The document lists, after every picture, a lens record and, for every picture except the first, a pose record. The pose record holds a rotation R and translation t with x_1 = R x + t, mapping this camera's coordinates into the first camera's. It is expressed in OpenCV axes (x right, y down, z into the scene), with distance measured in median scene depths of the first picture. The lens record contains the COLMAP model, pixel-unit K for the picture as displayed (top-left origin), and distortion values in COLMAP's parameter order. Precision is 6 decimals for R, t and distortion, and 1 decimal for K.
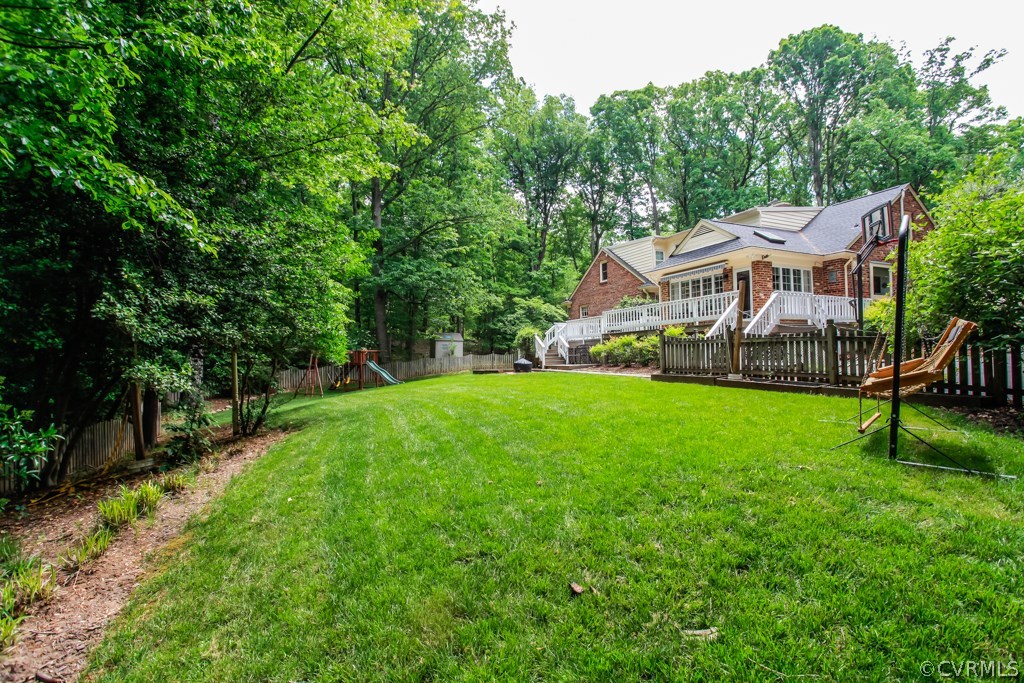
lens RADIAL K [[503.2, 0, 519.2], [0, 503.2, 353.1], [0, 0, 1]] dist [-0.062944, 0.025451]
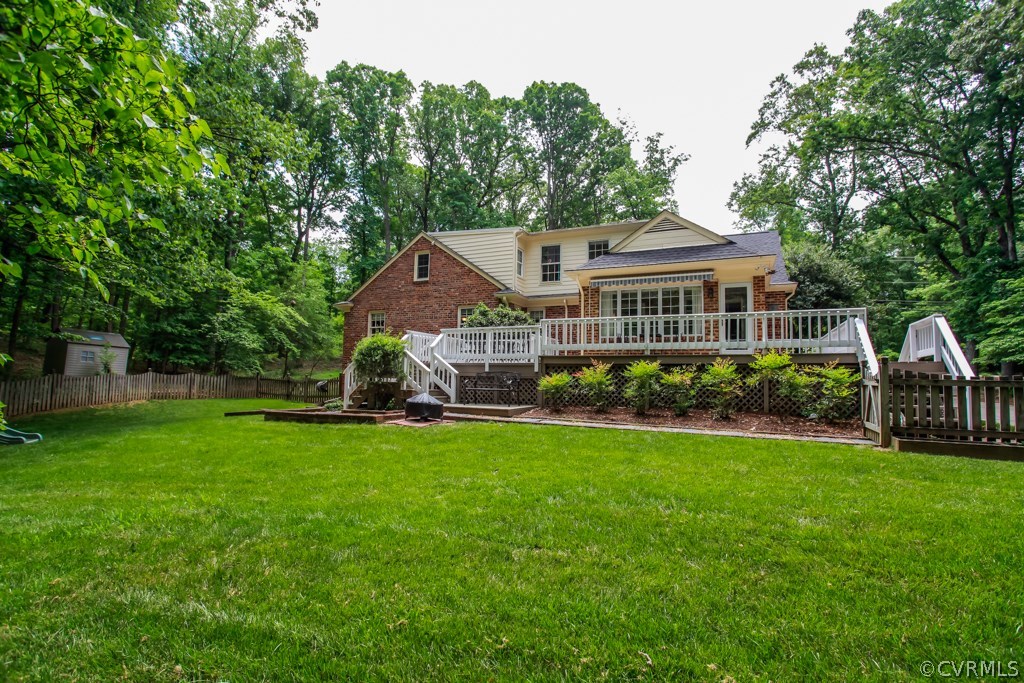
lens RADIAL K [[503.2, 0, 519.2], [0, 503.2, 353.1], [0, 0, 1]] dist [-0.062944, 0.025451]
pose [[0.763285, 0.081616, 0.640886, -0.164844], [-0.045386, 0.996312, -0.072825, 0.002596], [-0.644466, 0.026499, 0.764173, 0.383189]]
